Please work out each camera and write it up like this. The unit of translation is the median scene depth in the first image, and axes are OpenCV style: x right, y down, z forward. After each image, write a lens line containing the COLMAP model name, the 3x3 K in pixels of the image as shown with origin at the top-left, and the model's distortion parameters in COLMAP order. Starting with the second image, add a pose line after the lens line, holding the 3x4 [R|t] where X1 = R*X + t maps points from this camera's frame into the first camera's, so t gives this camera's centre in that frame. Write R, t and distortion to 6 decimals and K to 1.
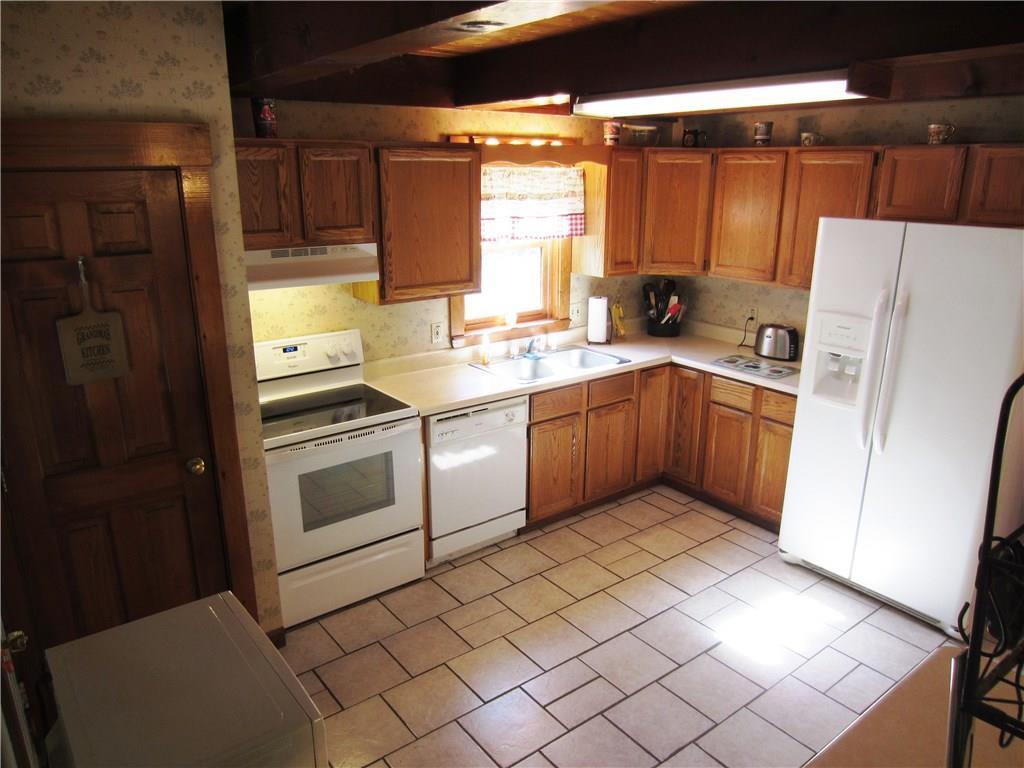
lens RADIAL K [[728.4, 0, 510.0], [0, 728.4, 378.7], [0, 0, 1]] dist [-0.039700, 0.013096]
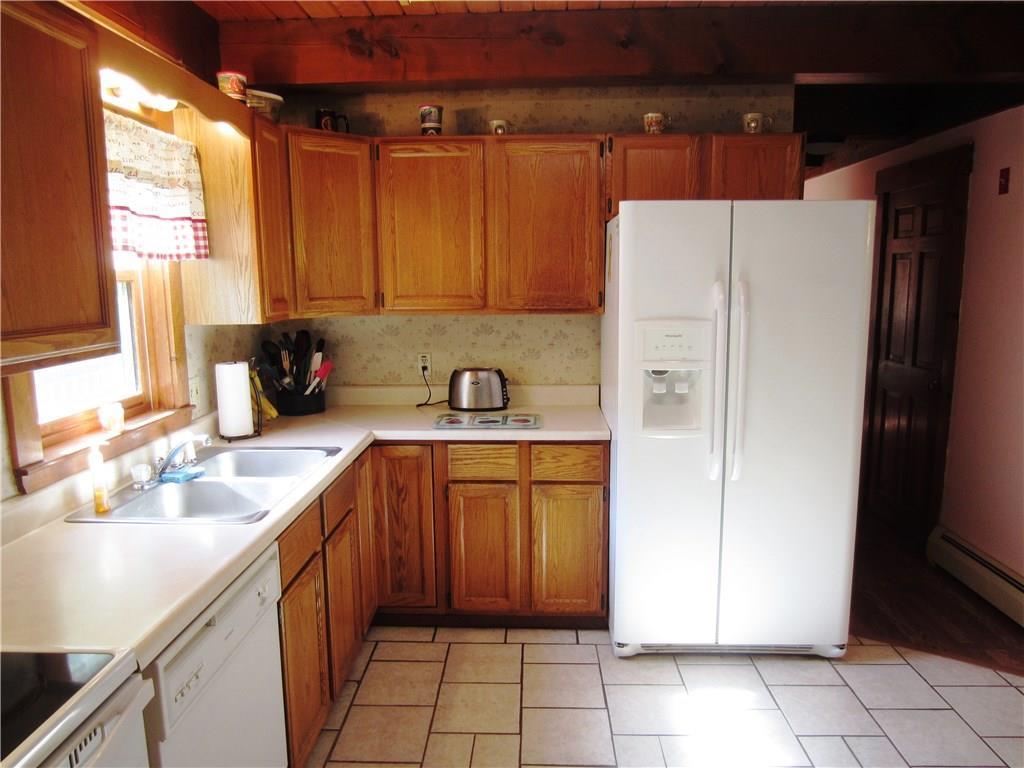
lens RADIAL K [[728.4, 0, 513.8], [0, 728.4, 384.0], [0, 0, 1]] dist [-0.039700, 0.013096]
pose [[0.638673, -0.125822, 0.759122, -0.229030], [0.223120, 0.974439, -0.026207, -0.031694], [-0.736420, 0.186113, 0.650421, 0.529533]]
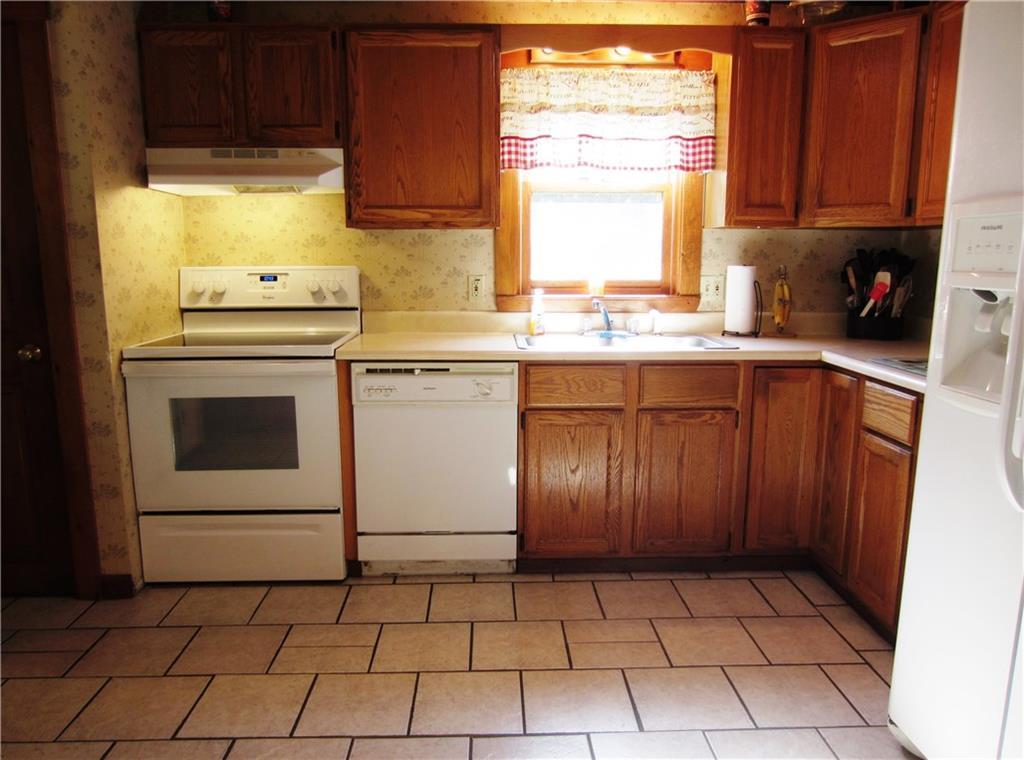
lens RADIAL K [[728.4, 0, 513.8], [0, 728.4, 380.0], [0, 0, 1]] dist [-0.039700, 0.013096]
pose [[0.815699, 0.094937, -0.570633, 0.413092], [-0.157088, 0.985726, -0.060554, 0.079570], [0.556739, 0.139033, 0.818970, 0.423947]]
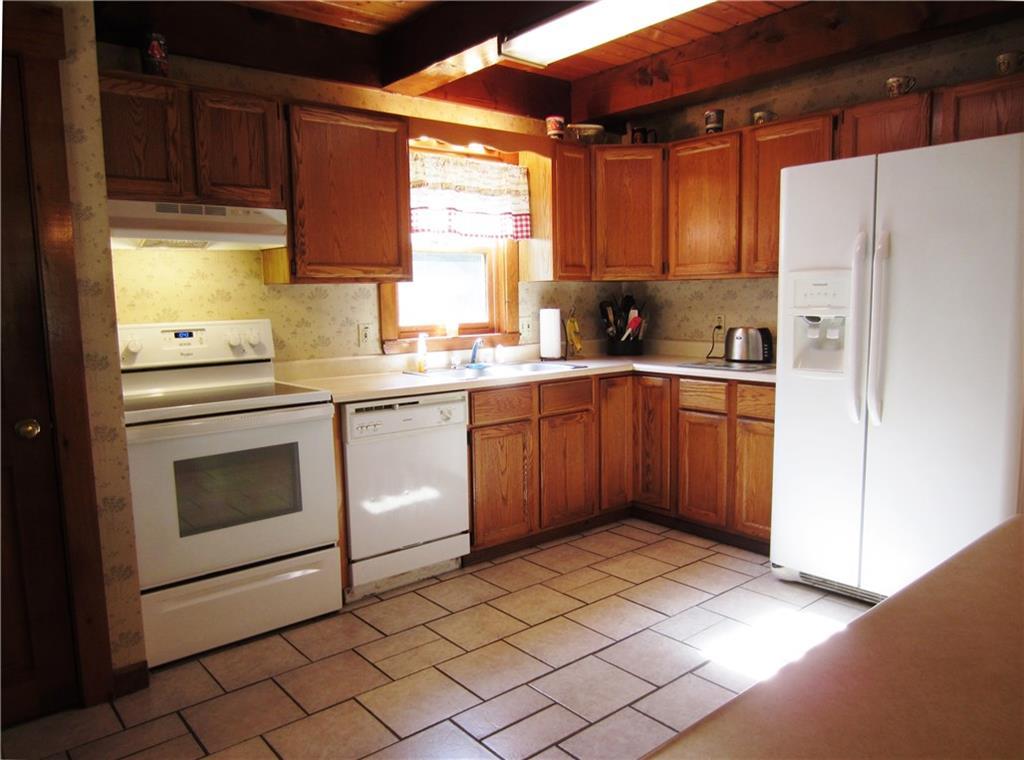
lens RADIAL K [[728.4, 0, 512.2], [0, 728.4, 377.8], [0, 0, 1]] dist [-0.039700, 0.013096]
pose [[0.998886, -0.026738, 0.038892, 0.044200], [0.032902, 0.985297, -0.167651, 0.150603], [-0.033837, 0.168743, 0.985079, 0.144659]]
